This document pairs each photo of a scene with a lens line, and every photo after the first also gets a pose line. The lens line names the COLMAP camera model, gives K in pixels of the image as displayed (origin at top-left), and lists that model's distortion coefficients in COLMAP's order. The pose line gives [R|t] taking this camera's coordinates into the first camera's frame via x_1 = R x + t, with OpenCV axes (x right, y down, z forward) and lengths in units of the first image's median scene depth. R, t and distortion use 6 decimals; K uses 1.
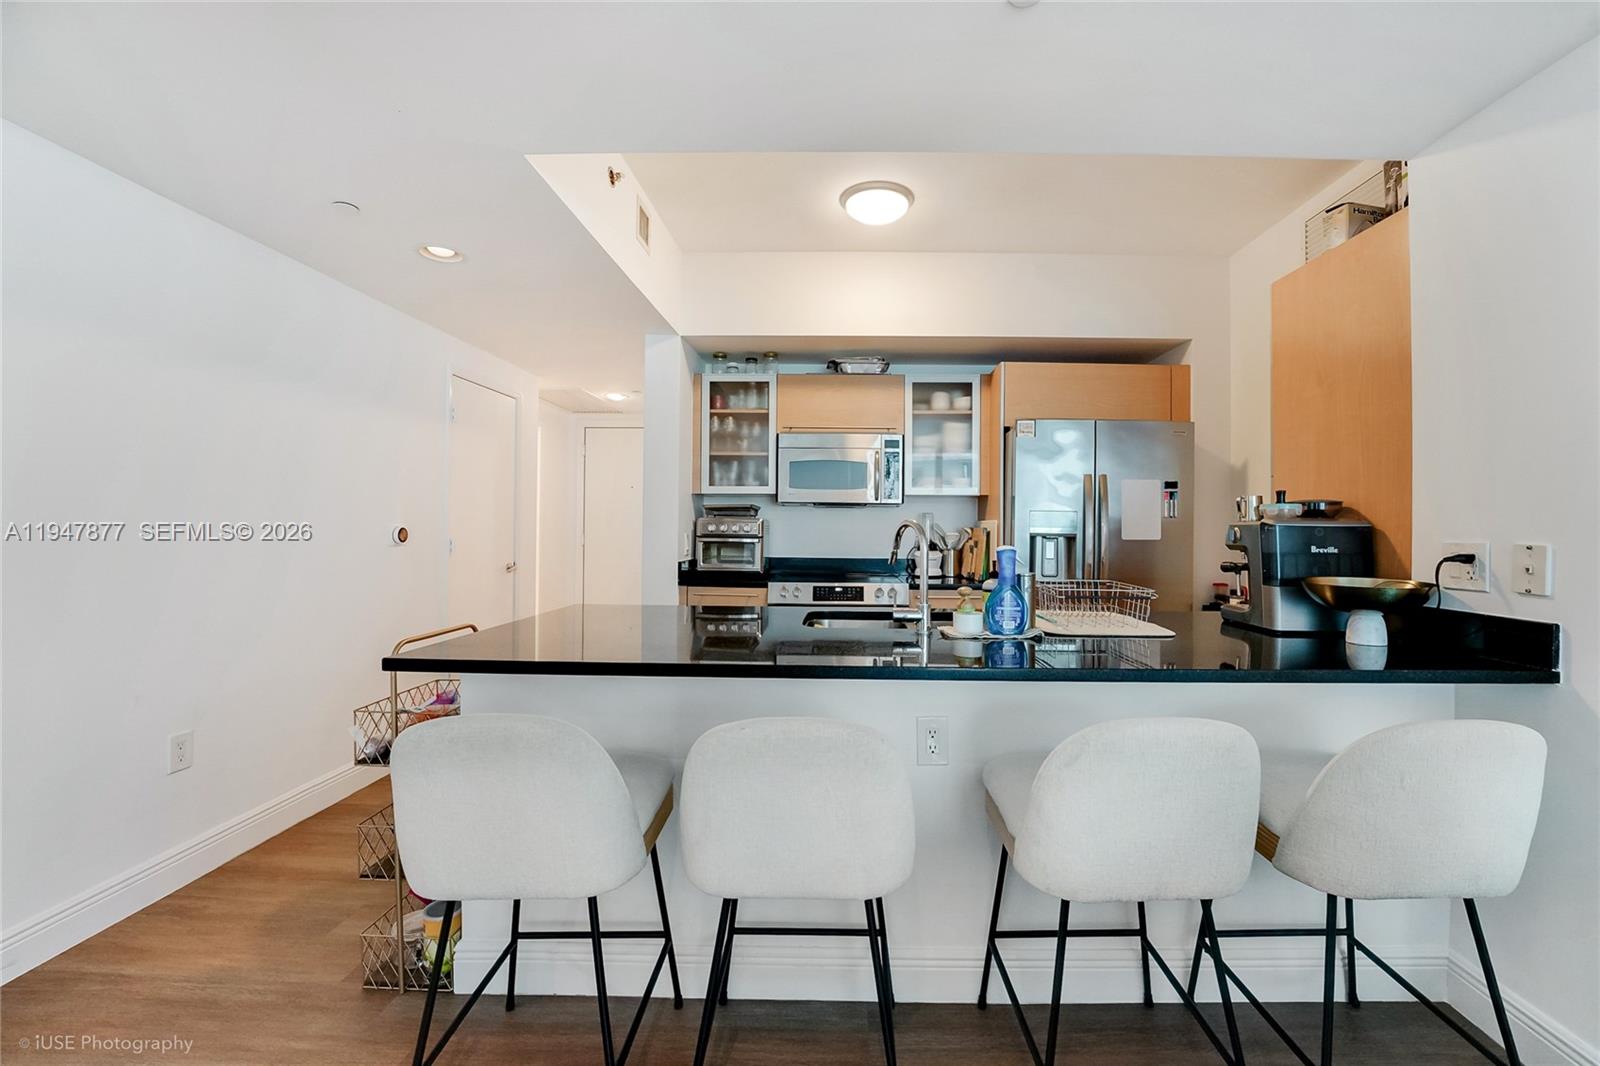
lens RADIAL K [[661.2, 0, 833.5], [0, 661.2, 523.5], [0, 0, 1]] dist [-0.028357, -0.000057]
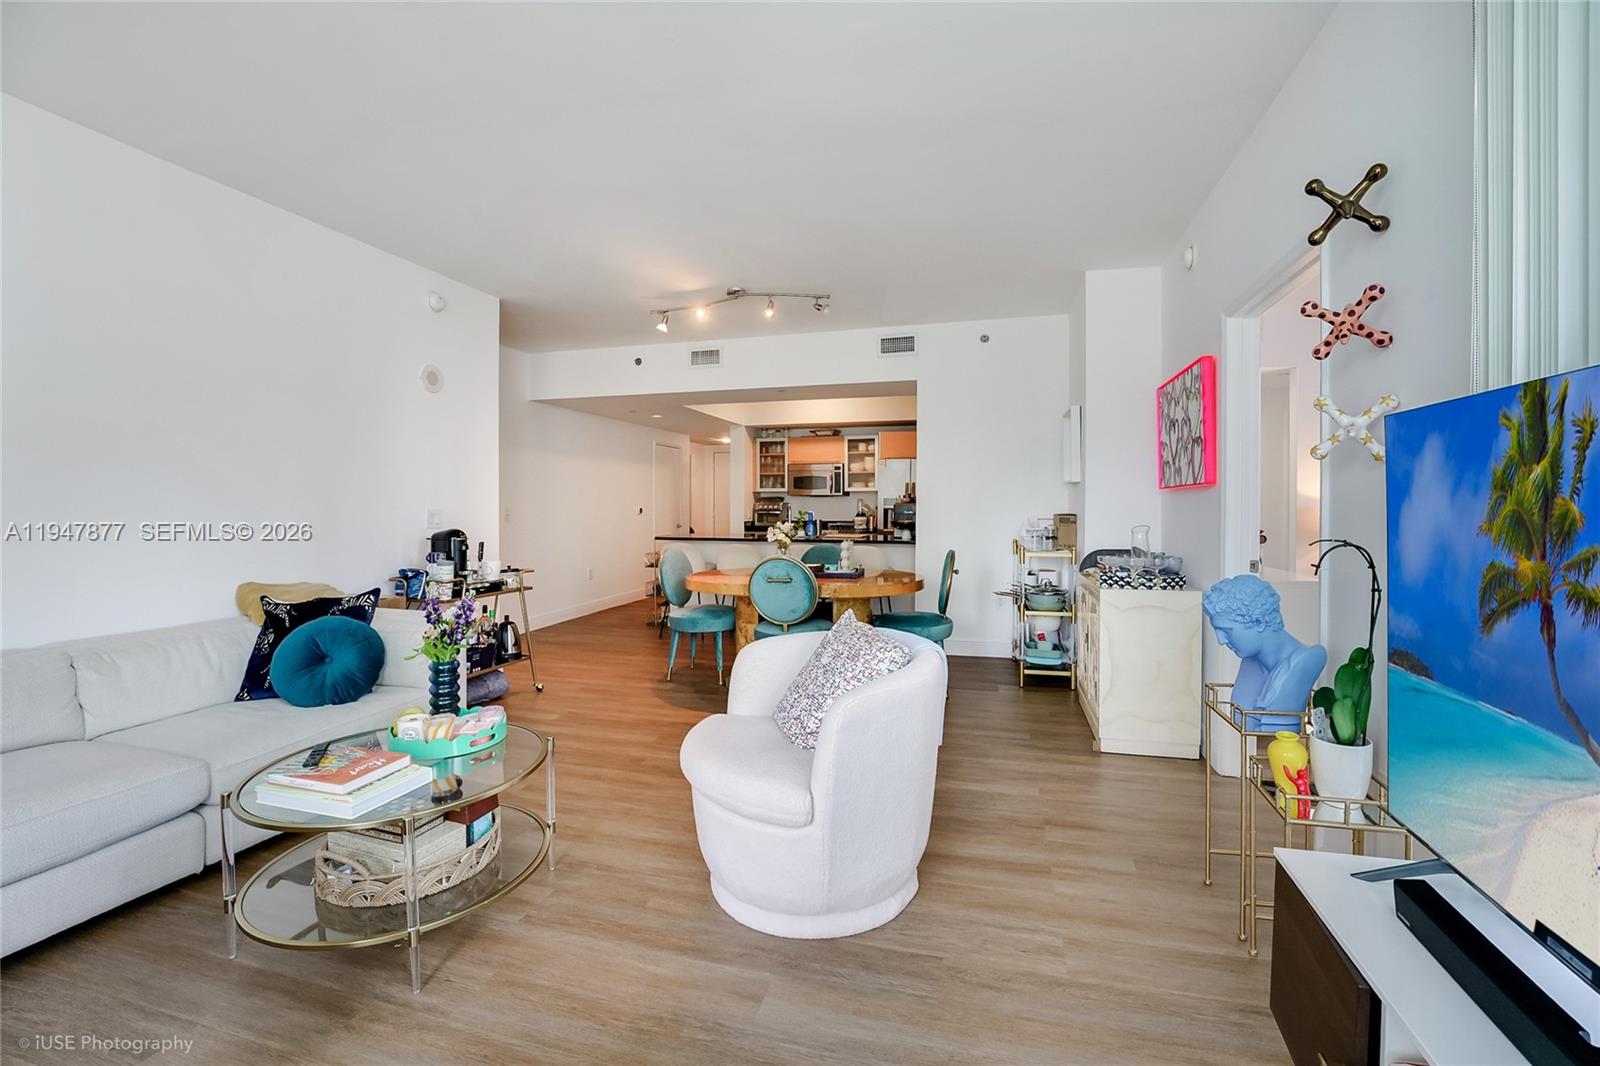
lens RADIAL K [[681.1, 0, 806.9], [0, 681.1, 477.7], [0, 0, 1]] dist [-0.028991, 0.000006]
pose [[0.965254, -0.023038, -0.260297, 0.577072], [0.014209, 0.999260, -0.035747, -0.008902], [0.260928, 0.030806, 0.964867, -1.209302]]
